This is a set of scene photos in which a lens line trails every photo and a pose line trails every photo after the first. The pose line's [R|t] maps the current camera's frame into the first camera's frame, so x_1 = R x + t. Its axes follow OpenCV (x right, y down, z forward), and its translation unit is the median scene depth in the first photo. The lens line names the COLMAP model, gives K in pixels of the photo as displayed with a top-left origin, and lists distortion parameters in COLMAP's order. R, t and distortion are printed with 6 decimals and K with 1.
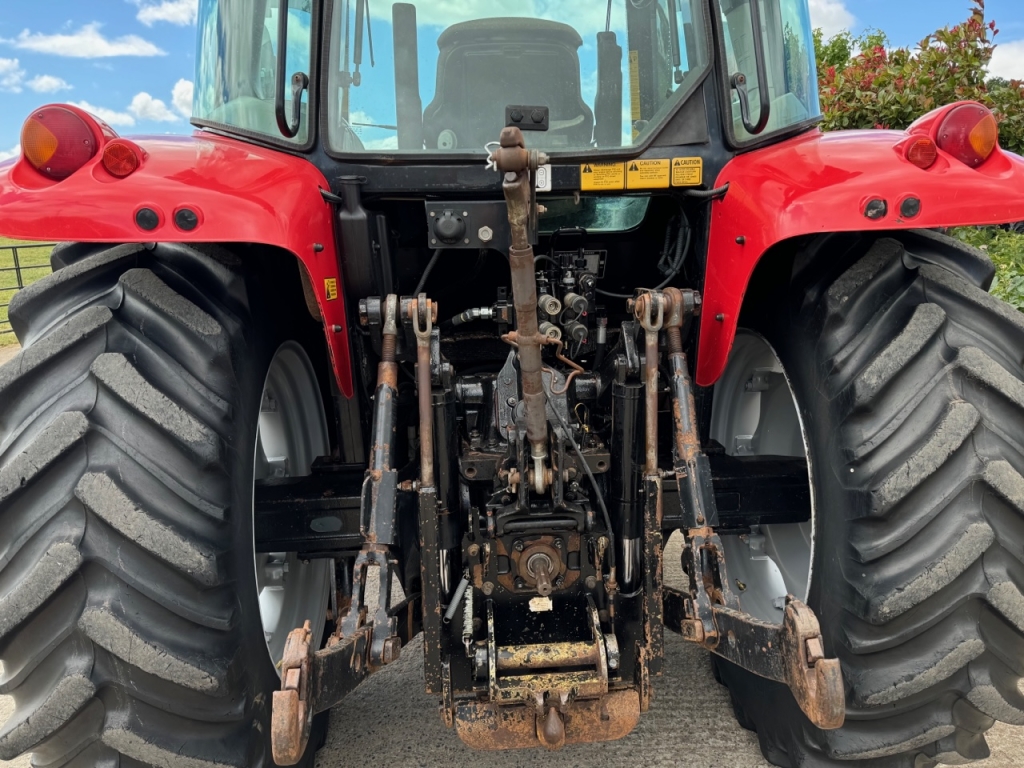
lens RADIAL K [[781.1, 0, 525.1], [0, 781.1, 414.5], [0, 0, 1]] dist [0.152215, -0.199799]
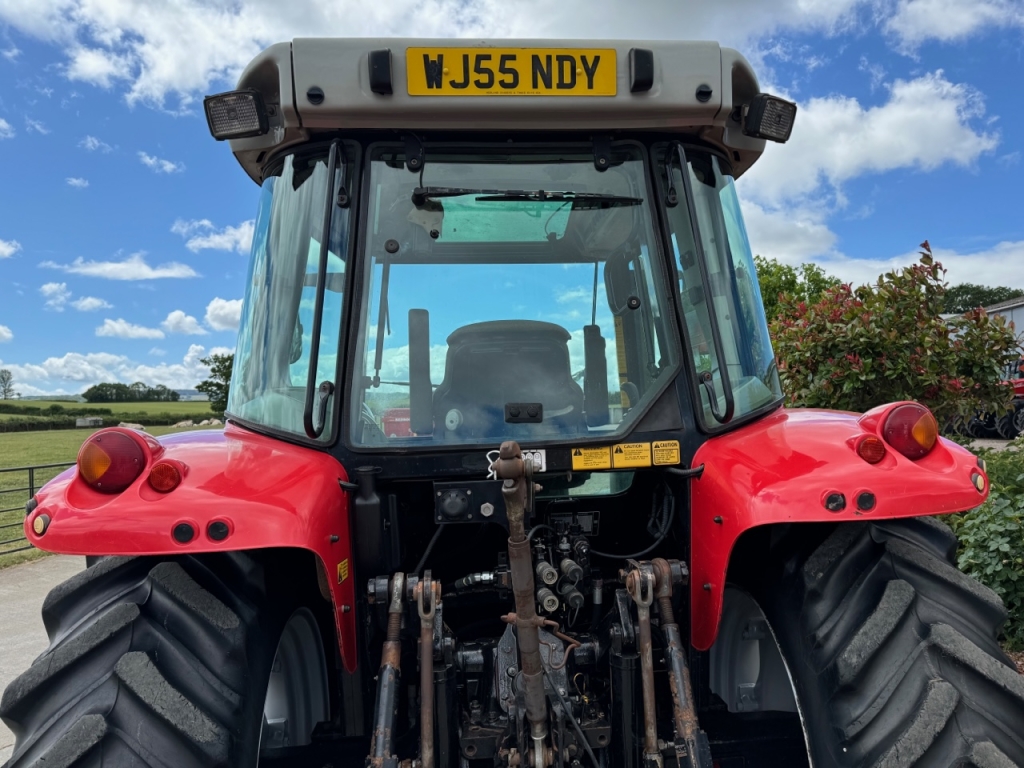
lens RADIAL K [[784.5, 0, 531.2], [0, 784.5, 415.2], [0, 0, 1]] dist [0.107095, -0.115042]
pose [[0.999909, -0.012084, 0.005935, 0.006822], [0.013179, 0.968667, -0.248014, -0.092601], [-0.002752, 0.248069, 0.968738, -0.095991]]
